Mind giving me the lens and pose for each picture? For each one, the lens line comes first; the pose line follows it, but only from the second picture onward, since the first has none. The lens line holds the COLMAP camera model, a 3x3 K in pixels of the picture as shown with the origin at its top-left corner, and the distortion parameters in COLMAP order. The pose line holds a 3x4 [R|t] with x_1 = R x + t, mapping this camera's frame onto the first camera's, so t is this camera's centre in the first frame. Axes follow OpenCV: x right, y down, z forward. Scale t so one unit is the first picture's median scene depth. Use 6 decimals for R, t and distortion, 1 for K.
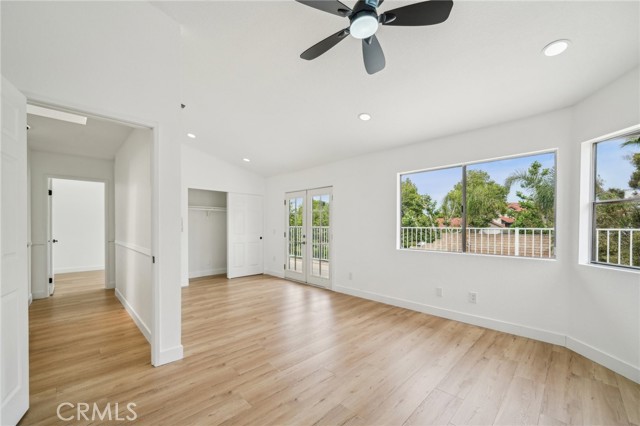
lens RADIAL K [[255.5, 0, 314.6], [0, 255.5, 228.1], [0, 0, 1]] dist [-0.008806, 0.000202]
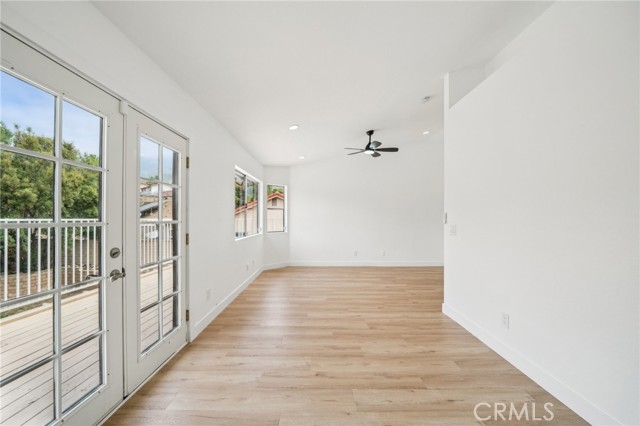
lens RADIAL K [[237.7, 0, 318.4], [0, 237.7, 215.4], [0, 0, 1]] dist [-0.021404, 0.002456]
pose [[-0.720486, 0.000448, 0.693470, -0.601280], [0.000031, 1.000000, -0.000614, -0.016148], [-0.693470, -0.000421, -0.720486, 1.564435]]
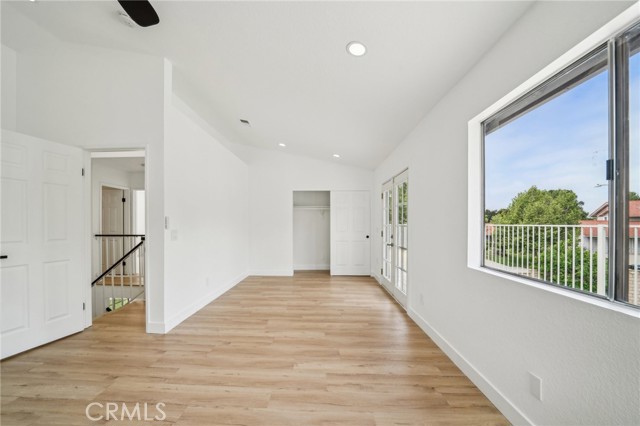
lens RADIAL K [[237.7, 0, 313.1], [0, 237.7, 225.7], [0, 0, 1]] dist [-0.021404, 0.002456]
pose [[0.689316, 0.001724, -0.724459, 0.490854], [-0.003911, 0.999991, -0.001342, 0.001783], [0.724450, 0.003758, 0.689317, 0.477529]]
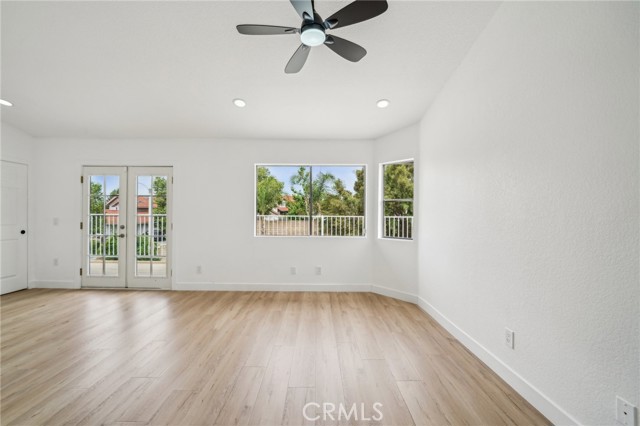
lens RADIAL K [[255.5, 0, 317.0], [0, 255.5, 215.2], [0, 0, 1]] dist [-0.008806, 0.000202]
pose [[0.697931, 0.001151, 0.716164, -0.269272], [-0.000160, 0.999999, -0.001452, -0.002949], [-0.716165, 0.000899, 0.697930, 0.094710]]
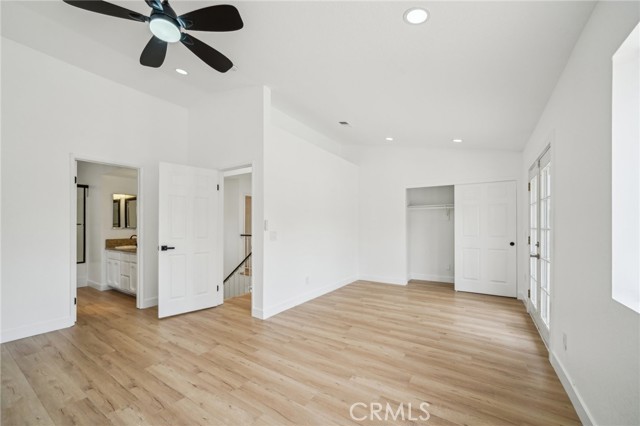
lens RADIAL K [[255.5, 0, 314.5], [0, 255.5, 225.4], [0, 0, 1]] dist [-0.008806, 0.000202]
pose [[0.211567, -0.006516, -0.977342, 0.594805], [-0.007591, 0.999937, -0.008310, -0.000206], [0.977334, 0.009177, 0.211504, 0.627298]]
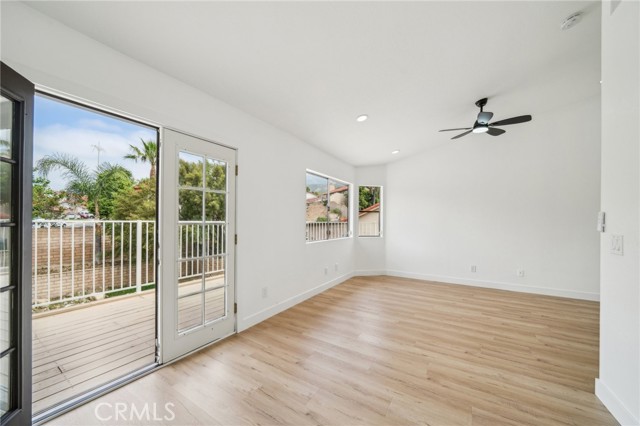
lens RADIAL K [[237.7, 0, 313.1], [0, 237.7, 218.6], [0, 0, 1]] dist [-0.021404, 0.002456]
pose [[-0.227905, 0.003369, 0.973677, -0.648438], [0.000457, 0.999994, -0.003353, -0.012104], [-0.973683, -0.000320, -0.227906, 1.286155]]
